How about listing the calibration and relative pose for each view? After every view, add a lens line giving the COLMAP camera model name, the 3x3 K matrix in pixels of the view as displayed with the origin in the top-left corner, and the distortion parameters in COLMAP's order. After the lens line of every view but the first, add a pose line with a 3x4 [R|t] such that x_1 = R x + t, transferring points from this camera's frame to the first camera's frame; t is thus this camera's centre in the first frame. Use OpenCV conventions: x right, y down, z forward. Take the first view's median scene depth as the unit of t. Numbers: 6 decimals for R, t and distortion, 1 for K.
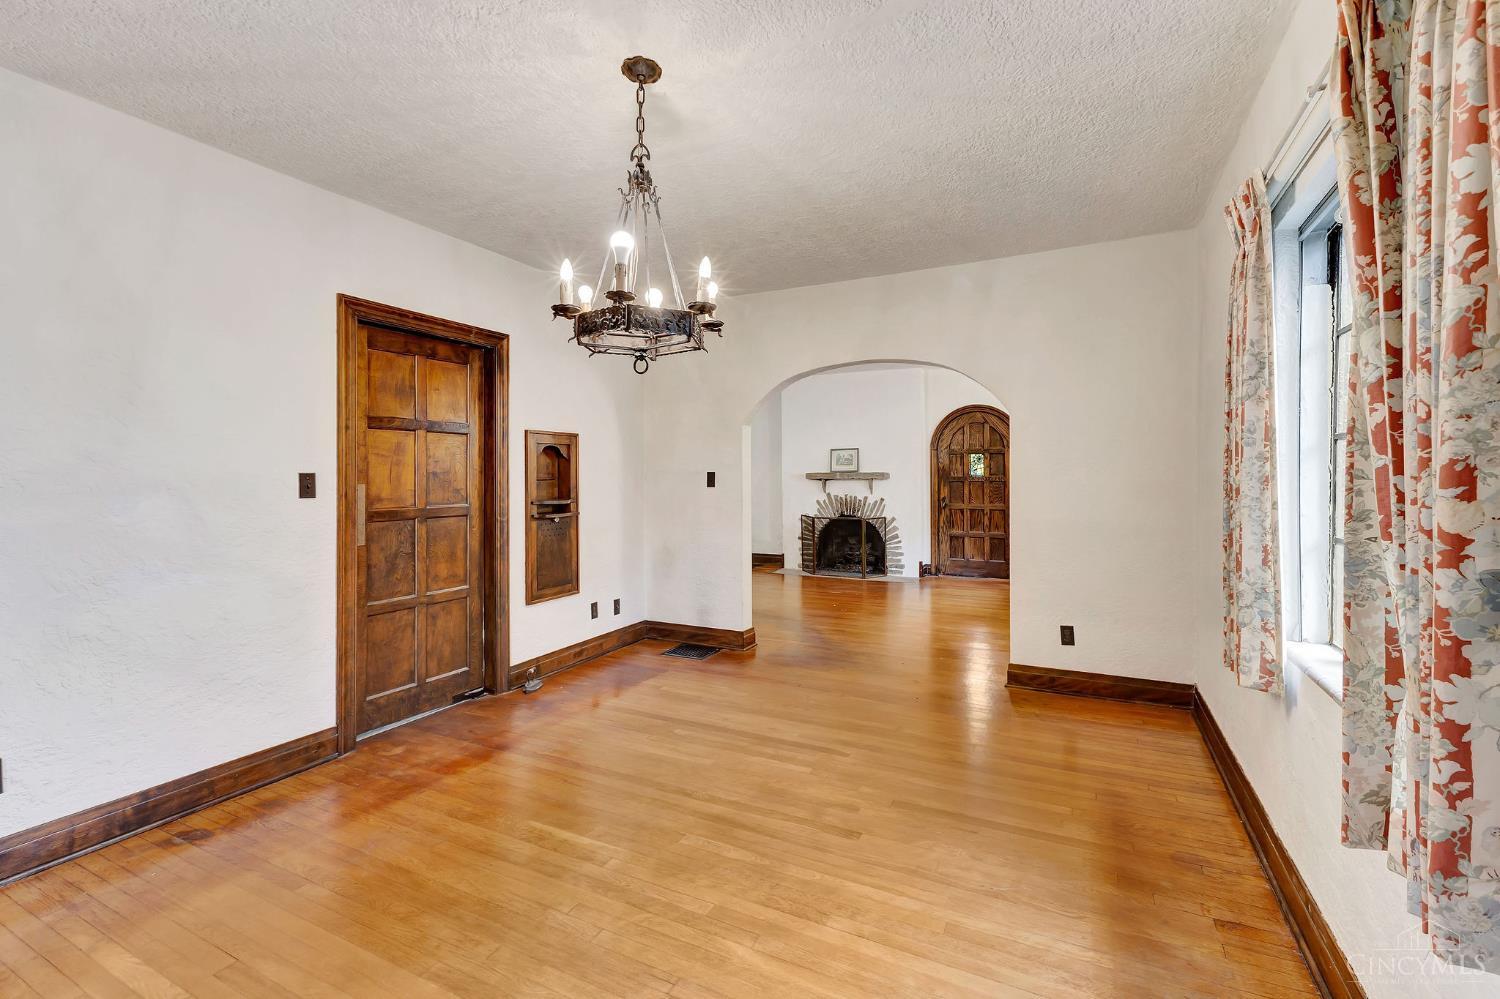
lens RADIAL K [[673.0, 0, 746.8], [0, 673.0, 470.1], [0, 0, 1]] dist [-0.000479, 0.000369]
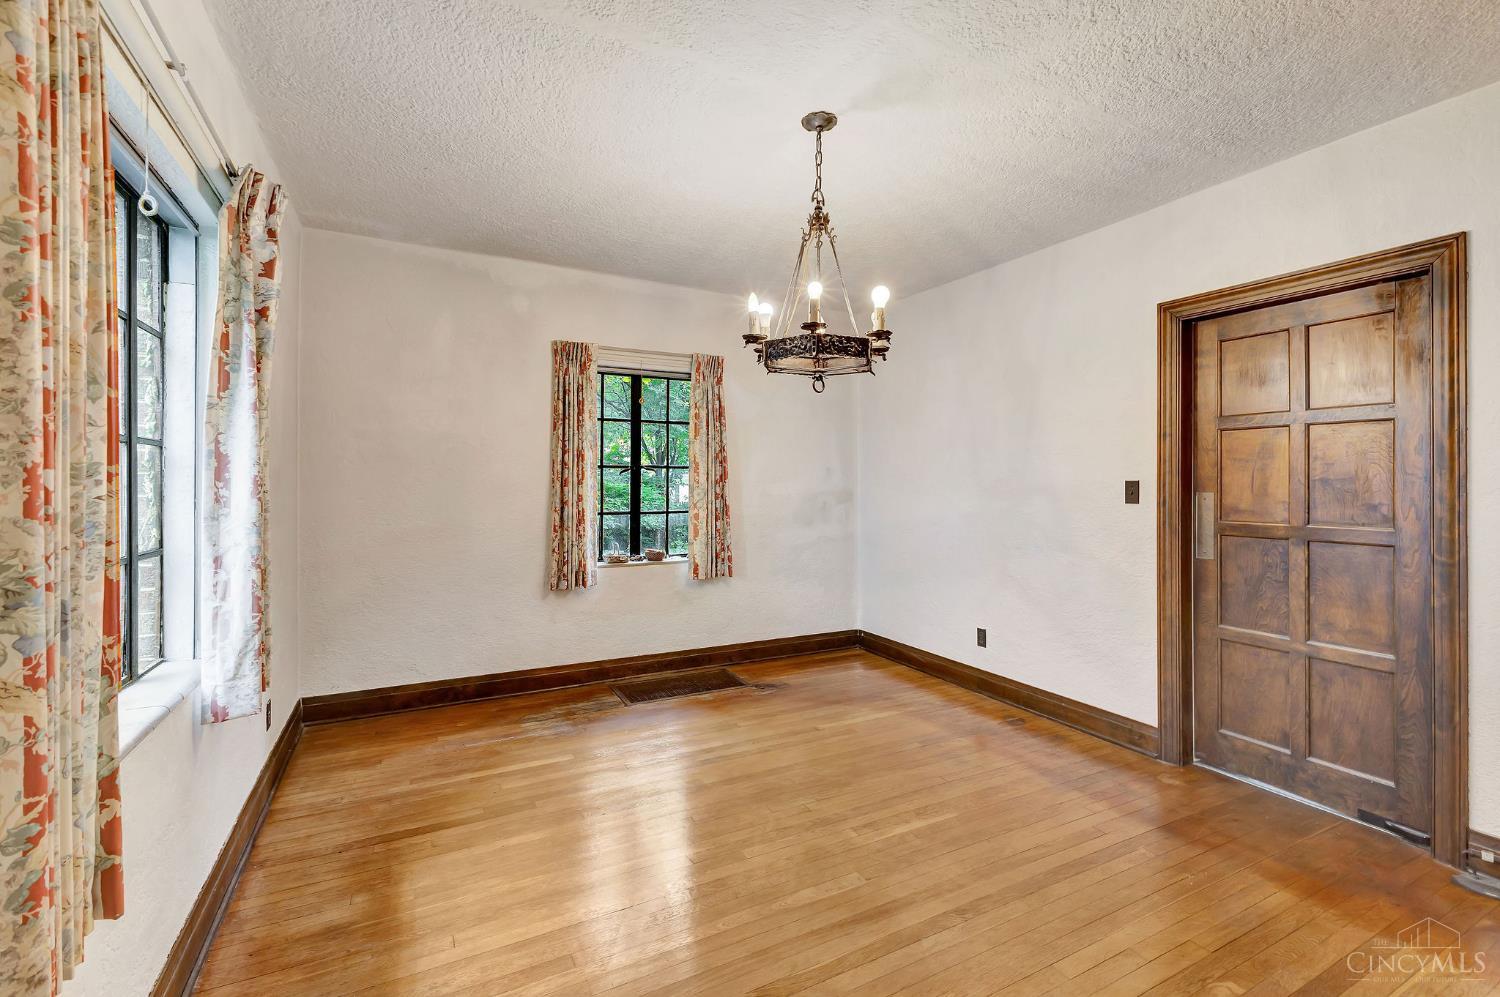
lens RADIAL K [[645.4, 0, 752.6], [0, 645.4, 482.0], [0, 0, 1]] dist [0.001865, 0.000193]
pose [[-0.584990, -0.000039, -0.811040, 0.736563], [0.005067, 0.999980, -0.003703, 0.009458], [0.811025, -0.006276, -0.584978, 1.450671]]
